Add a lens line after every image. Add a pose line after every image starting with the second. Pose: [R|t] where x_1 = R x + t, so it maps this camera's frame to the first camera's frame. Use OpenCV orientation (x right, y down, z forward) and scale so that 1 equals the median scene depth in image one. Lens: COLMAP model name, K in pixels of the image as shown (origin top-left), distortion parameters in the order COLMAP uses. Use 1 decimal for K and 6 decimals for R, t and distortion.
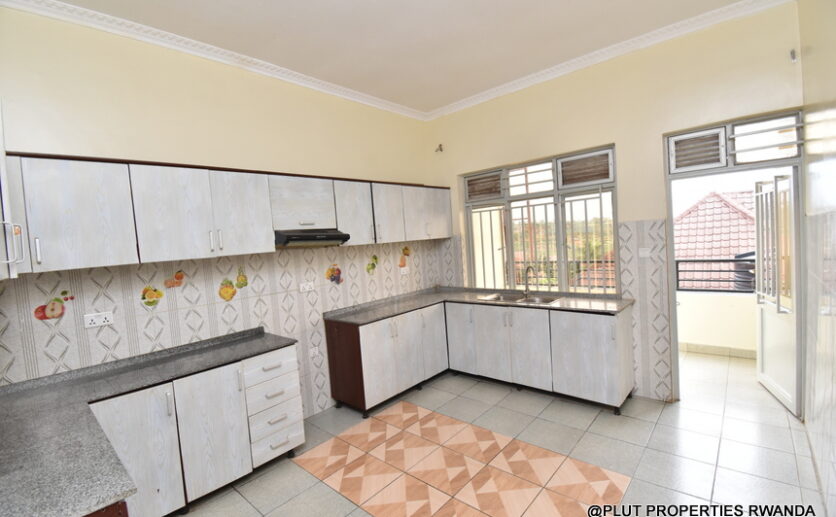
lens RADIAL K [[362.8, 0, 416.6], [0, 362.8, 261.5], [0, 0, 1]] dist [-0.041390, 0.000054]
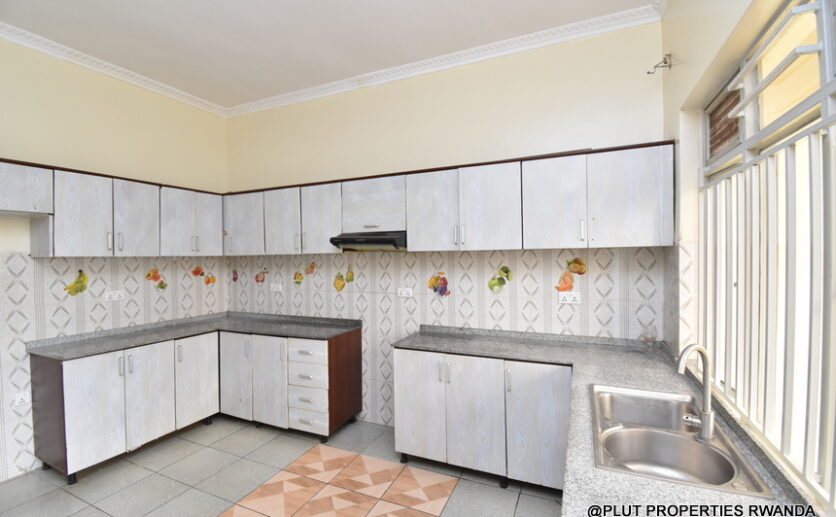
lens RADIAL K [[380.5, 0, 415.1], [0, 380.5, 256.3], [0, 0, 1]] dist [0.000107, -0.000044]
pose [[0.288487, 0.080762, -0.954072, 0.704735], [-0.060387, 0.995987, 0.066051, -0.099160], [0.955578, 0.038559, 0.292207, 0.807569]]
